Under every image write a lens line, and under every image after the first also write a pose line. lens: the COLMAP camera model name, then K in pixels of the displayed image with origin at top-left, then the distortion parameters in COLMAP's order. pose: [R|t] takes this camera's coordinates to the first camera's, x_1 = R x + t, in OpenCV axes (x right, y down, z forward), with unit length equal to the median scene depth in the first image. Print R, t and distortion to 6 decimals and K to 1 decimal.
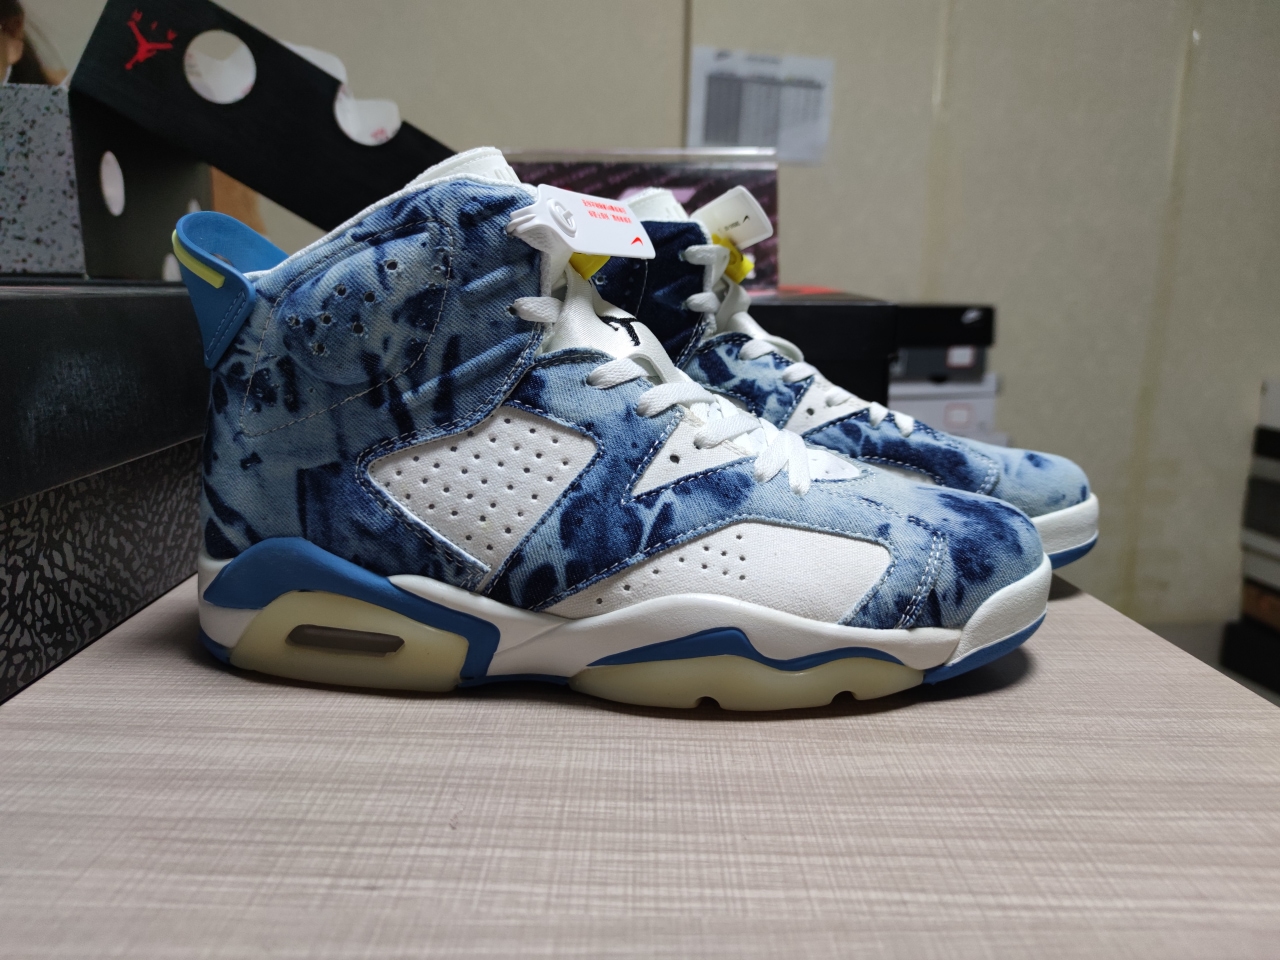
lens RADIAL K [[957.5, 0, 641.6], [0, 957.5, 475.9], [0, 0, 1]] dist [-0.000410, -0.016111]
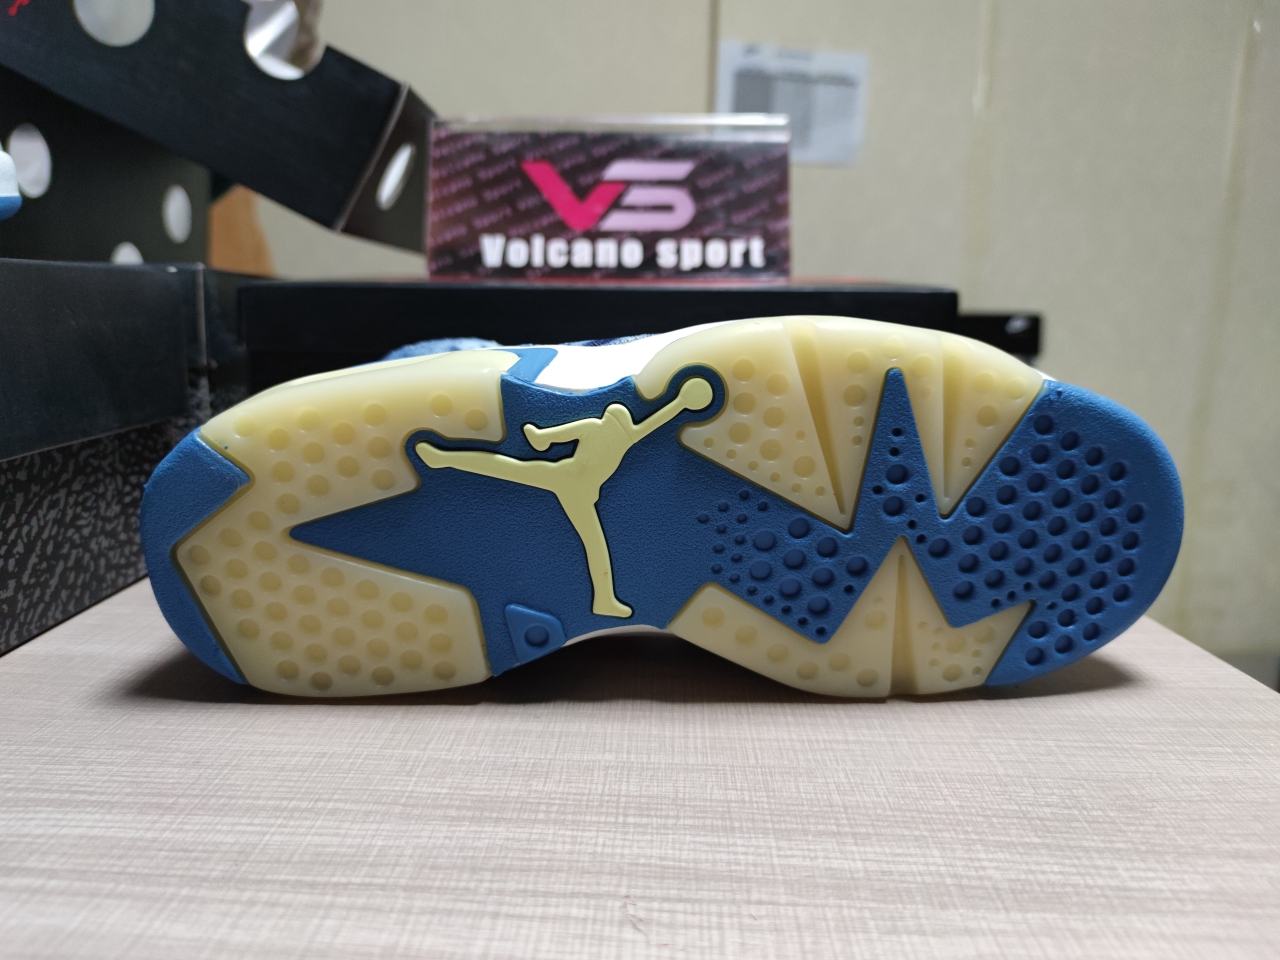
lens RADIAL K [[960.1, 0, 650.0], [0, 960.1, 476.5], [0, 0, 1]] dist [0.005200, -0.003161]
pose [[0.999766, 0.007517, -0.020307, 0.041786], [-0.007854, 0.999832, -0.016572, -0.007478], [0.020179, 0.016727, 0.999656, 0.324195]]
